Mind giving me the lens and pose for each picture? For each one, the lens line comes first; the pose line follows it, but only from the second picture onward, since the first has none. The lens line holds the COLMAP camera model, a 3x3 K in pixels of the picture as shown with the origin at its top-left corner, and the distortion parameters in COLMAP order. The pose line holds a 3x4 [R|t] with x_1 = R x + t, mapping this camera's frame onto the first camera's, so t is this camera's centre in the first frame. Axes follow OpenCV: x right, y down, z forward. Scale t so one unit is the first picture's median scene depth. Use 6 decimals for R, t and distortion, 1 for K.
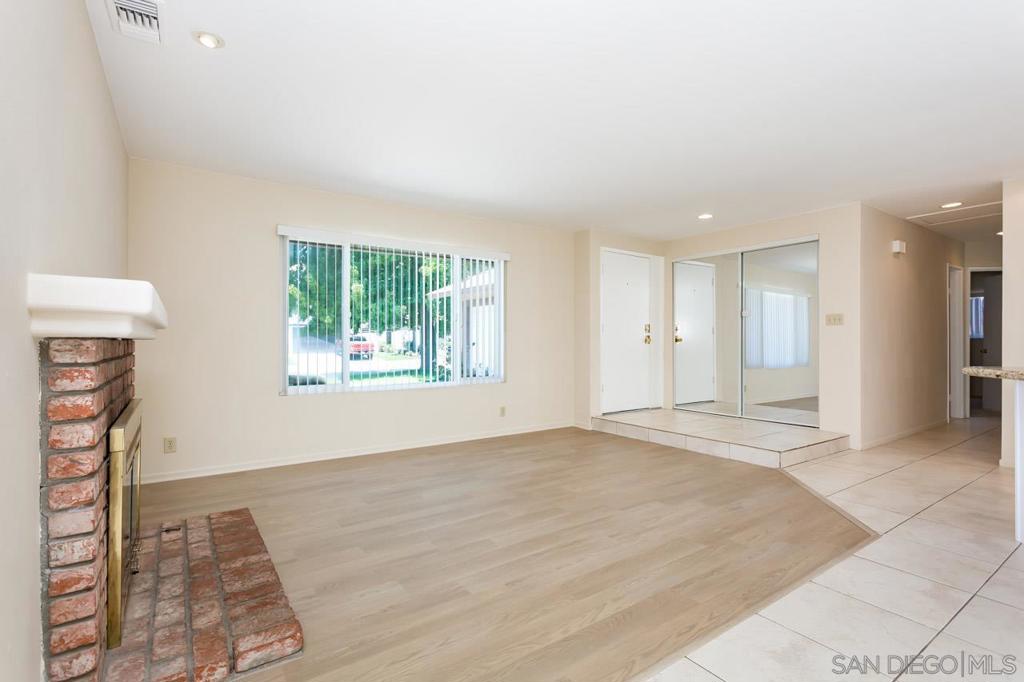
lens RADIAL K [[482.6, 0, 509.9], [0, 482.6, 333.5], [0, 0, 1]] dist [0.000073, 0.000960]
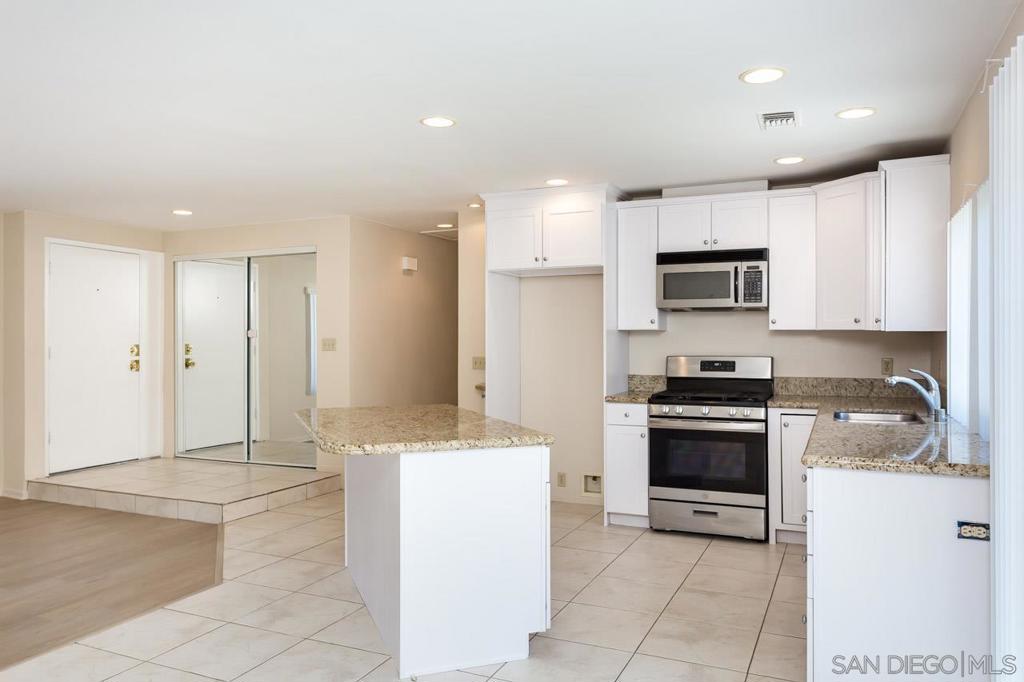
lens RADIAL K [[731.5, 0, 501.9], [0, 731.5, 338.1], [0, 0, 1]] dist [-0.003566, 0.010096]
pose [[0.862010, -0.002014, 0.506887, 0.364212], [-0.003586, 0.999943, 0.010073, -0.075848], [-0.506878, -0.010501, 0.861954, -0.426401]]
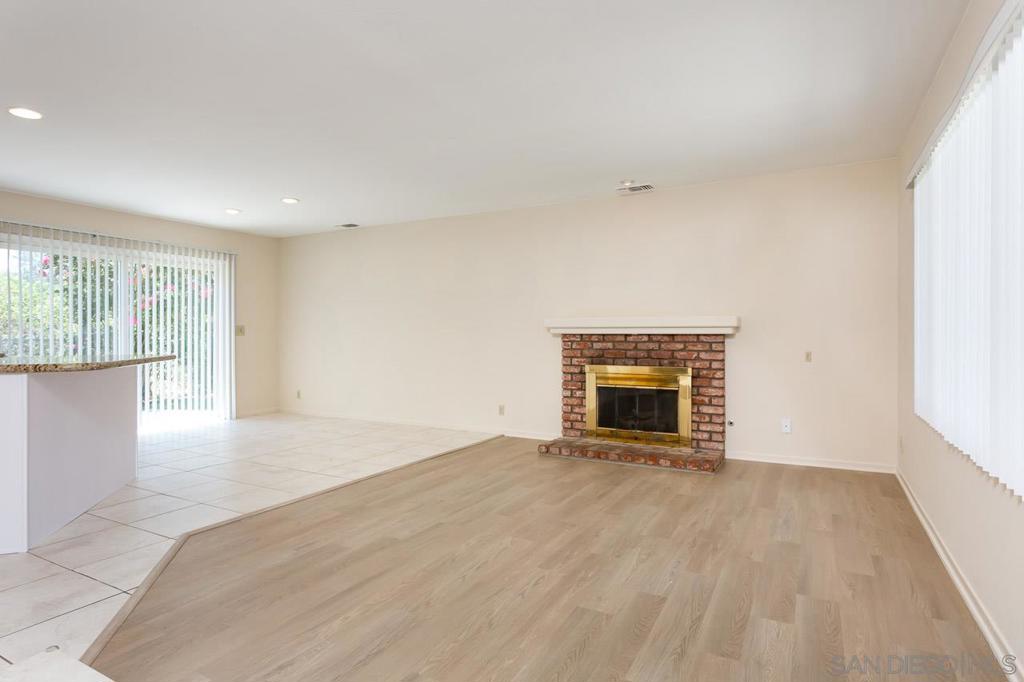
lens RADIAL K [[555.5, 0, 508.8], [0, 555.5, 337.4], [0, 0, 1]] dist [-0.006592, 0.004247]
pose [[-0.894164, 0.003512, -0.447726, 0.492227], [0.006965, 0.999957, -0.006065, 0.021181], [0.447685, -0.008541, -0.894150, 1.680402]]
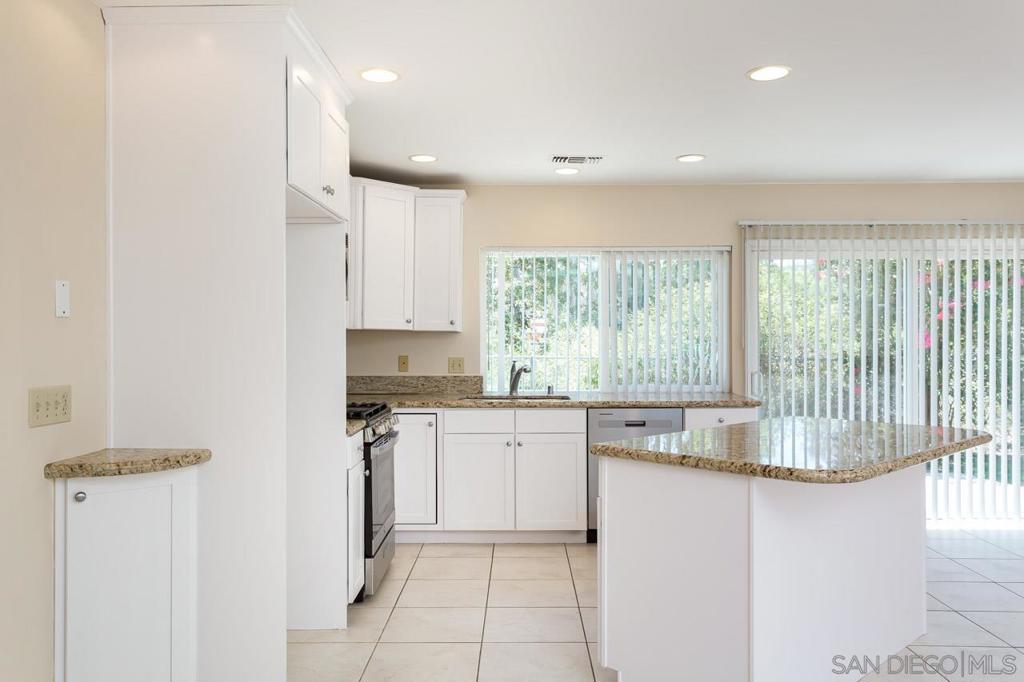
lens RADIAL K [[799.8, 0, 497.9], [0, 799.8, 332.5], [0, 0, 1]] dist [0.004270, 0.006130]
pose [[-0.808409, 0.005173, 0.588599, 0.511659], [-0.006010, 0.999837, -0.017042, -0.050617], [-0.588591, -0.017314, -0.808246, 1.410248]]
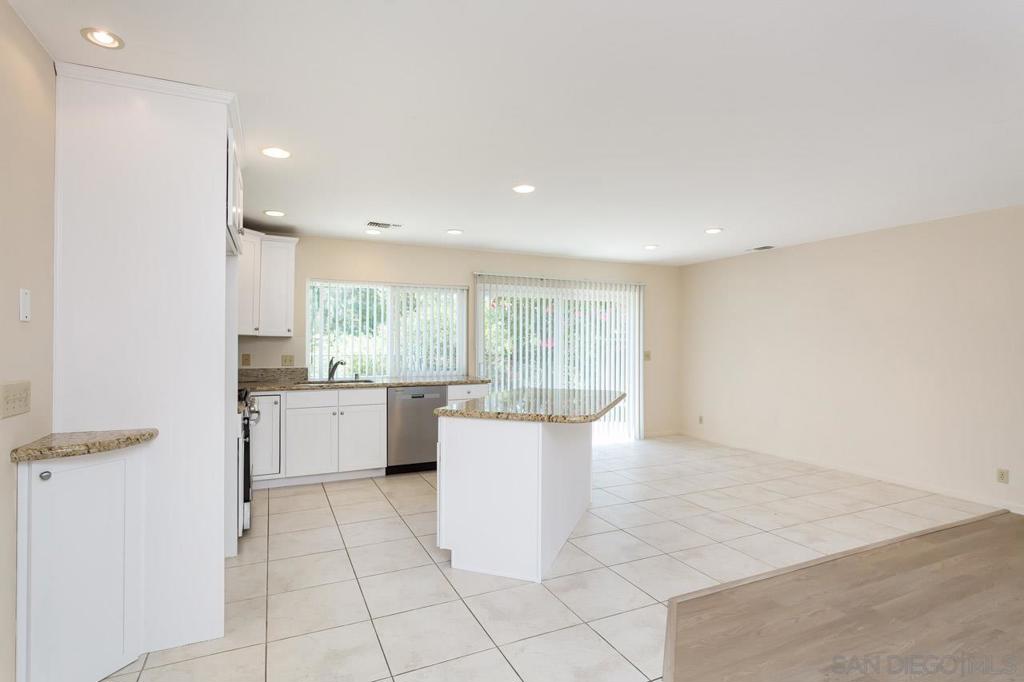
lens RADIAL K [[514.0, 0, 505.0], [0, 514.0, 335.7], [0, 0, 1]] dist [-0.013277, 0.004633]
pose [[-0.985043, -0.000828, 0.172305, 0.662254], [-0.005201, 0.999676, -0.024927, -0.049100], [-0.172228, -0.025450, -0.984728, 1.489193]]
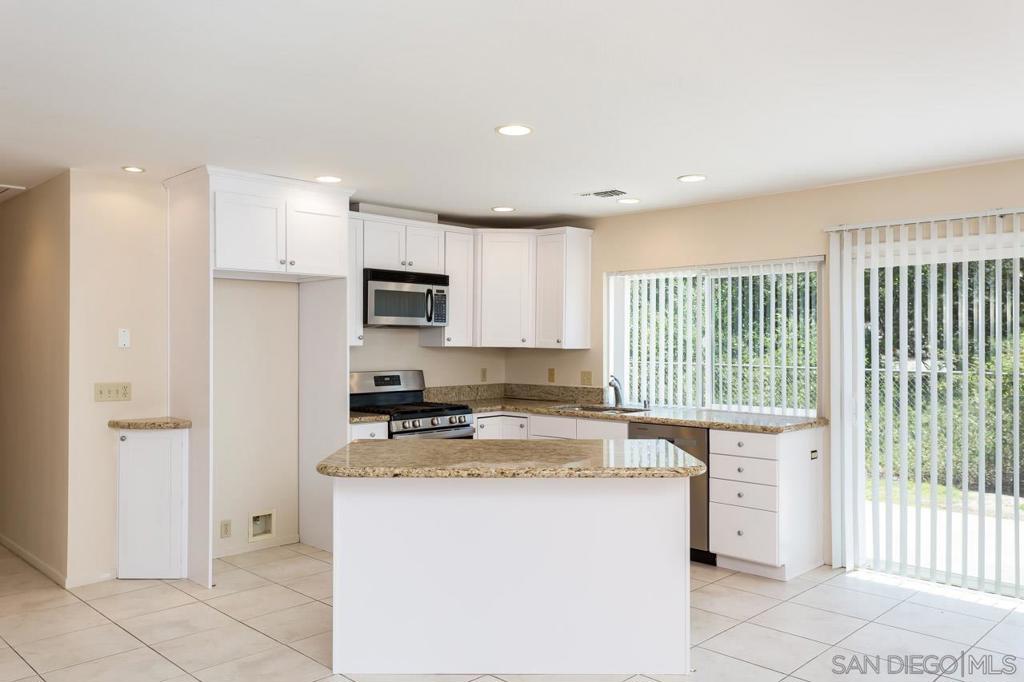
lens RADIAL K [[799.8, 0, 497.9], [0, 799.8, 341.7], [0, 0, 1]] dist [0.004270, 0.006130]
pose [[-0.170493, 0.001053, 0.985358, -0.220387], [-0.012088, 0.999922, -0.003160, -0.085568], [-0.985285, -0.012450, -0.170467, 0.685553]]
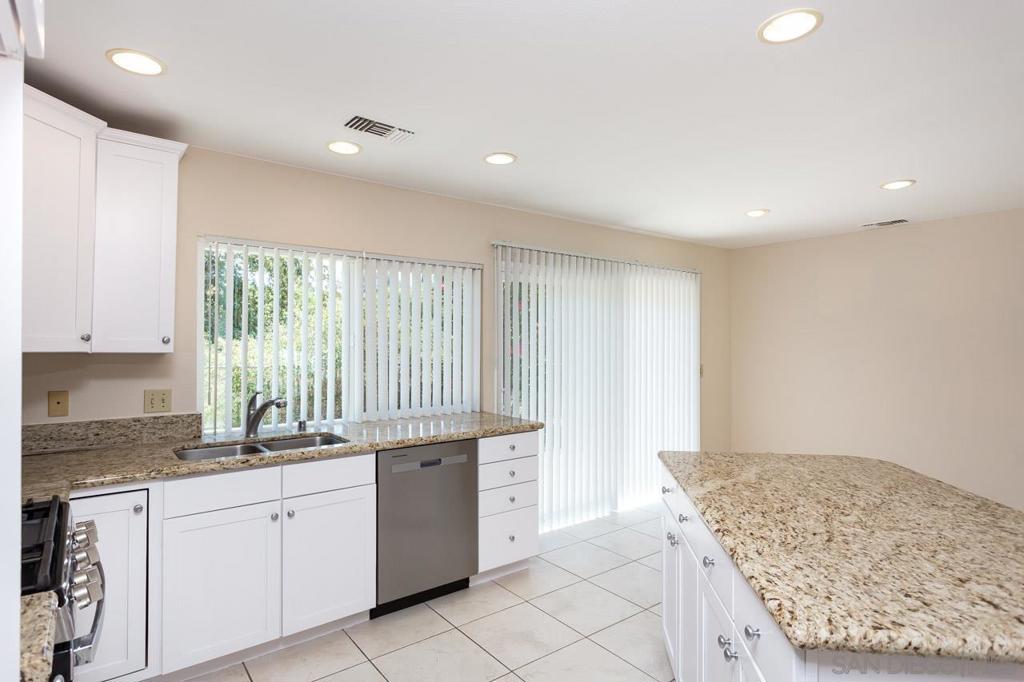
lens RADIAL K [[555.5, 0, 513.0], [0, 555.5, 335.0], [0, 0, 1]] dist [-0.006592, 0.004247]
pose [[-0.998691, -0.002697, -0.051075, 1.060975], [-0.001452, 0.999701, -0.024408, -0.084286], [0.051126, -0.024302, -0.998397, 0.961619]]
